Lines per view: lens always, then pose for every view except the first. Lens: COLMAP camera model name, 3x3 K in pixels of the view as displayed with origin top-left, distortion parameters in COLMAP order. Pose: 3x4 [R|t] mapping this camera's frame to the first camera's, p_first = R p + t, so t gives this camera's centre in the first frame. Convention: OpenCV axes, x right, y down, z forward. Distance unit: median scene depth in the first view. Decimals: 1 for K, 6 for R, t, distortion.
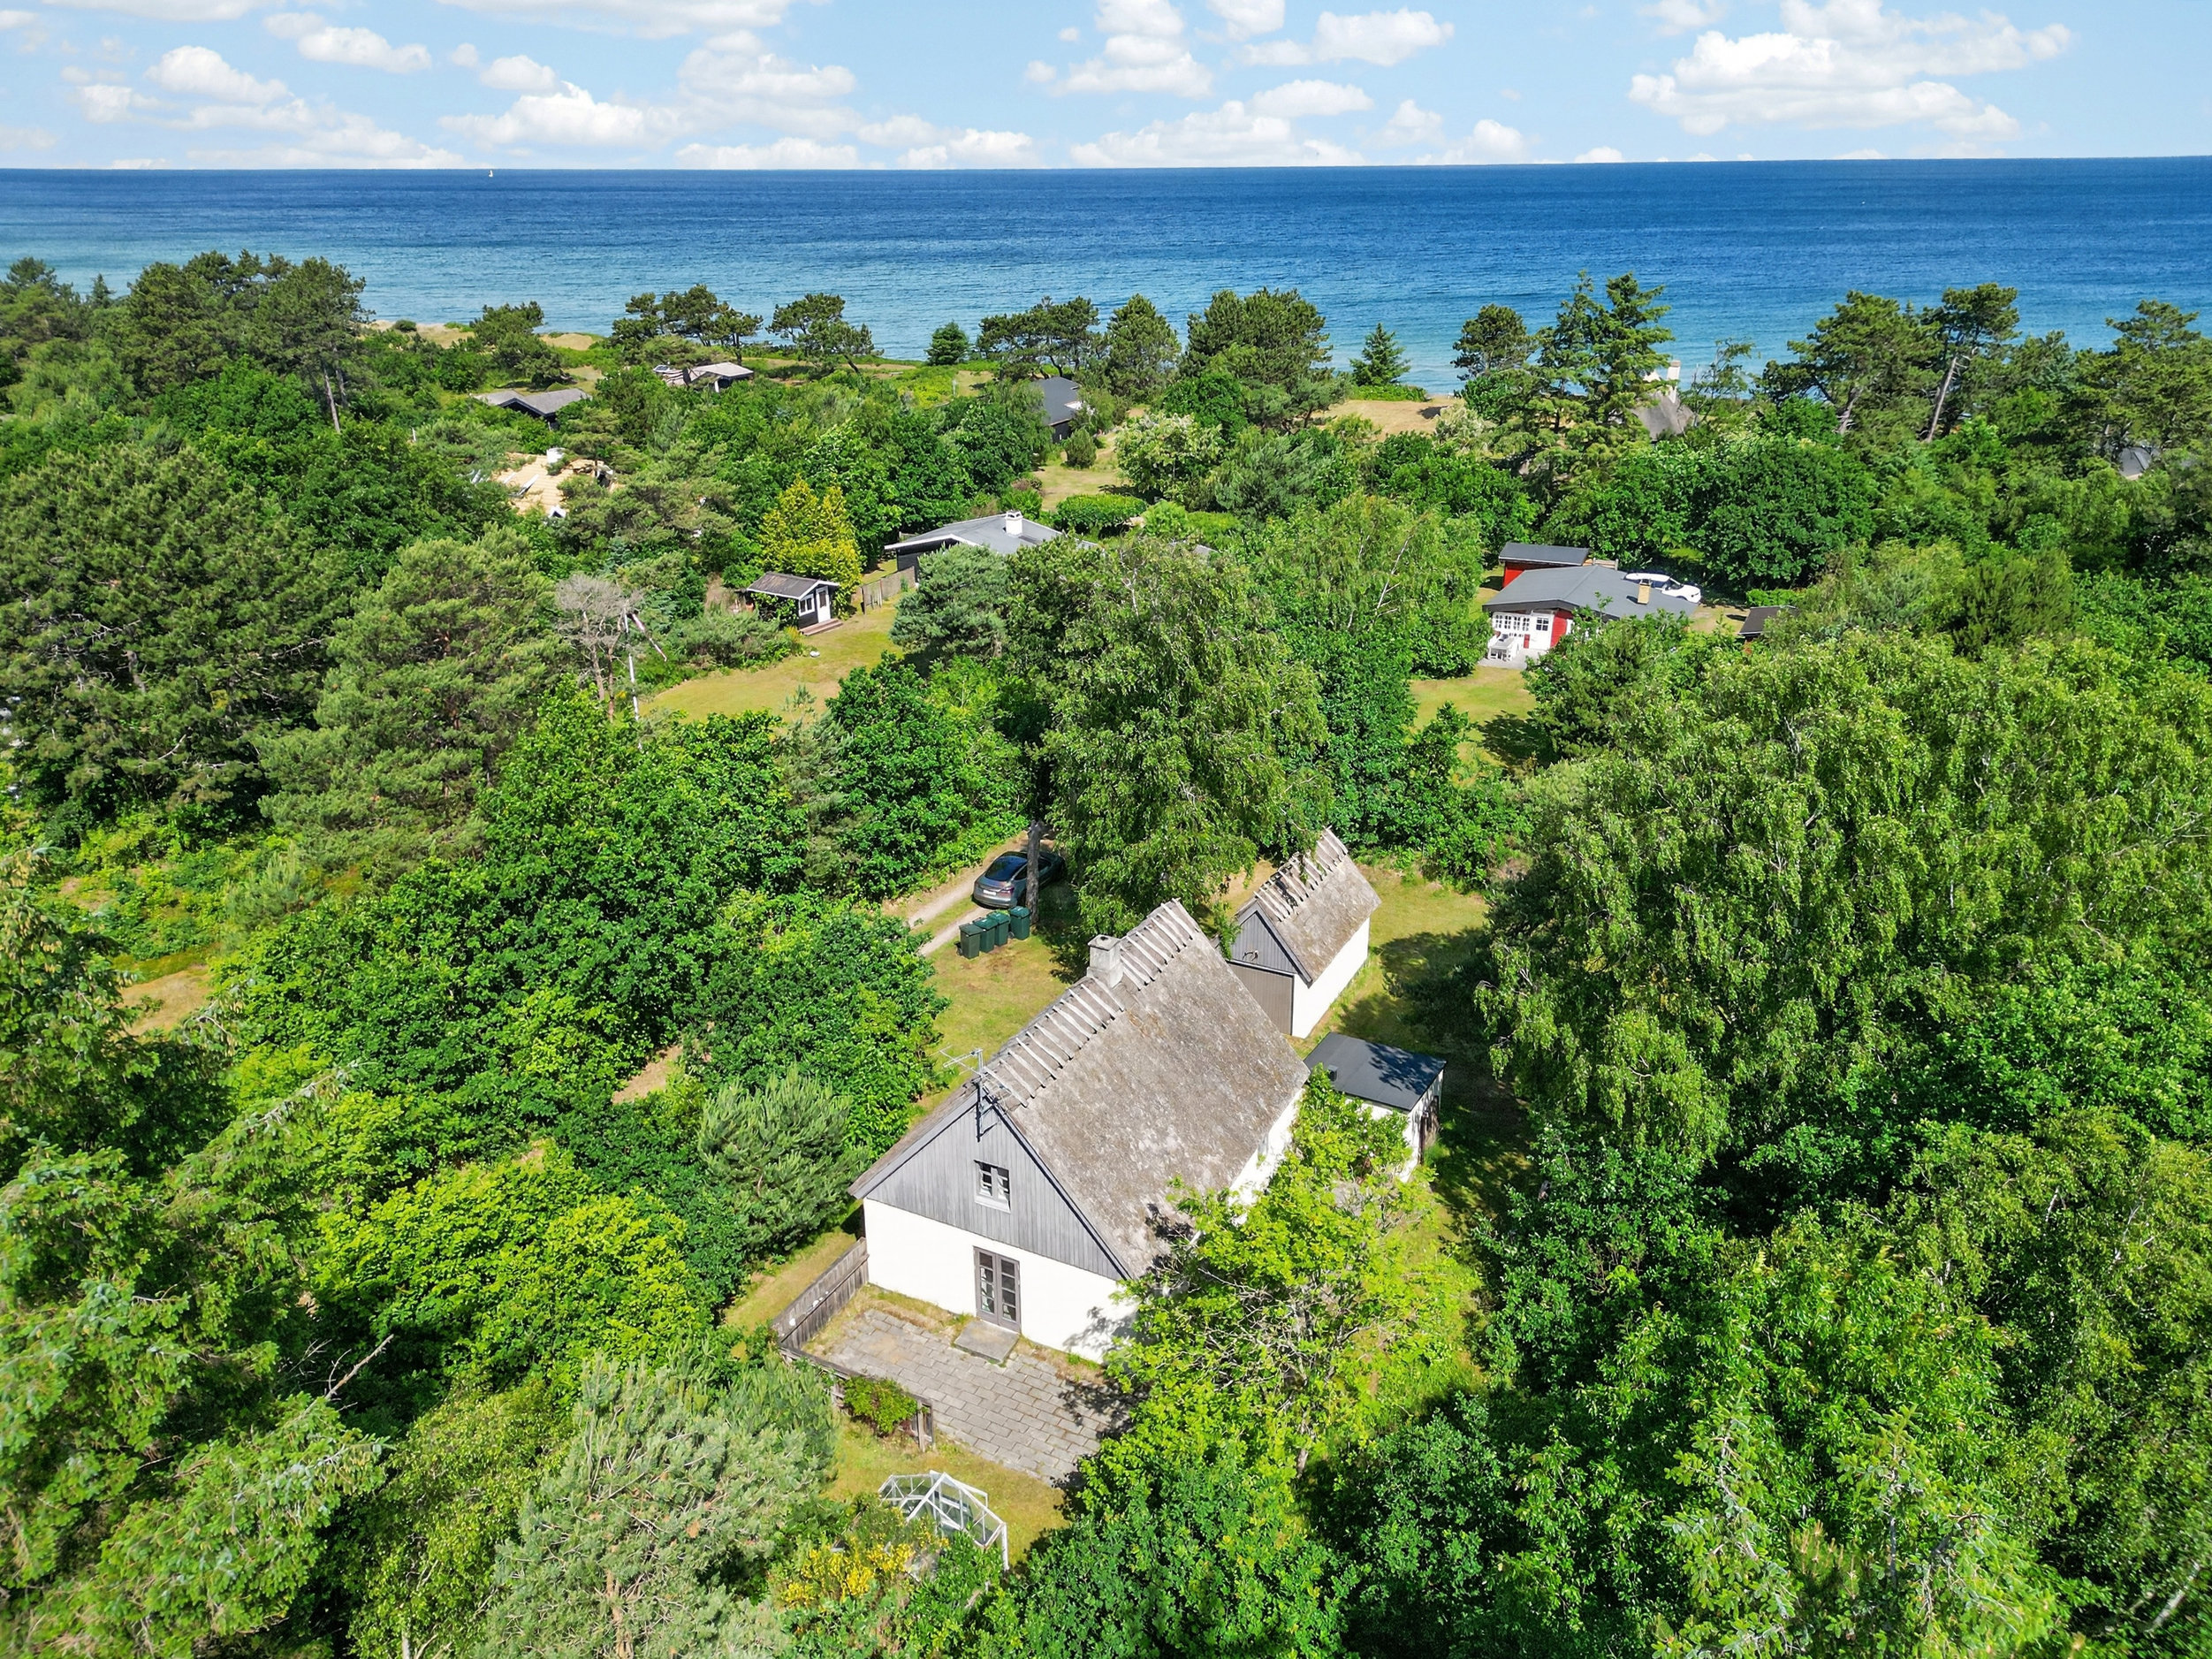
lens RADIAL K [[1529.3, 0, 1101.3], [0, 1529.3, 825.6], [0, 0, 1]] dist [0.070228, -0.058975]
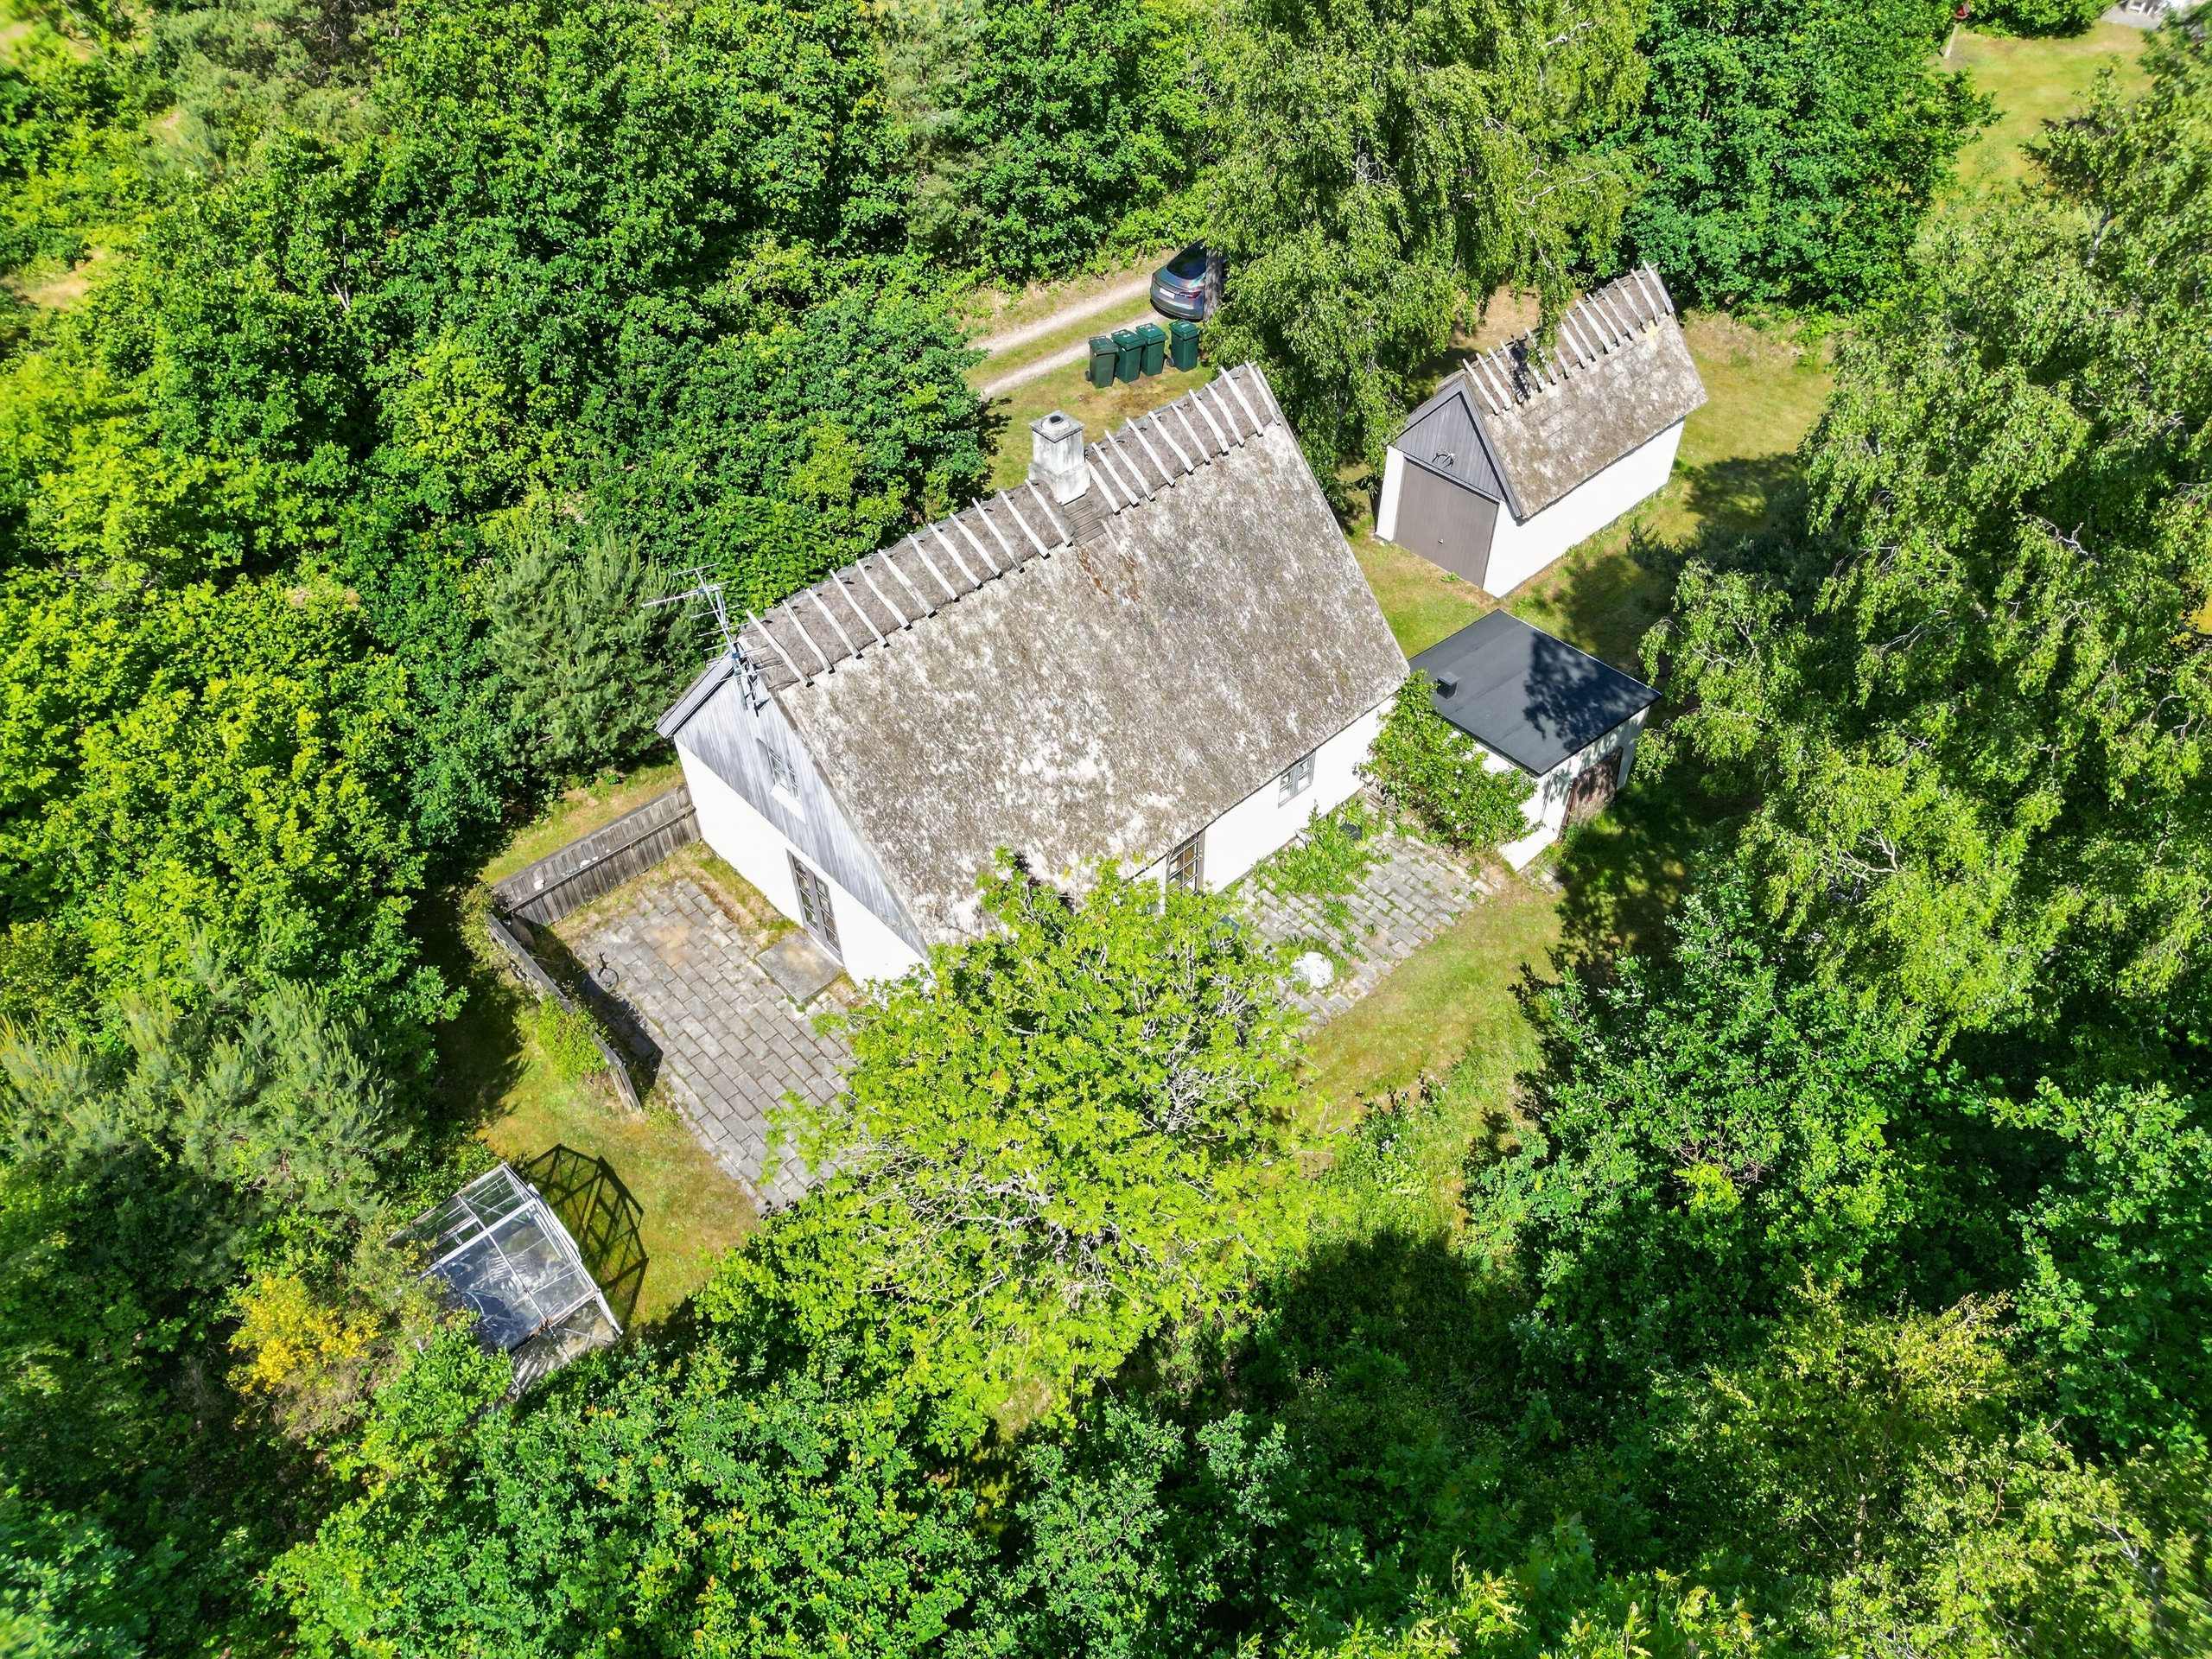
lens RADIAL K [[1529.2, 0, 1101.3], [0, 1529.2, 825.6], [0, 0, 1]] dist [0.070228, -0.058975]
pose [[0.942669, 0.232994, -0.238934, 0.135058], [-0.121886, 0.906856, 0.403430, -0.018342], [0.310675, -0.351178, 0.883264, 0.279131]]
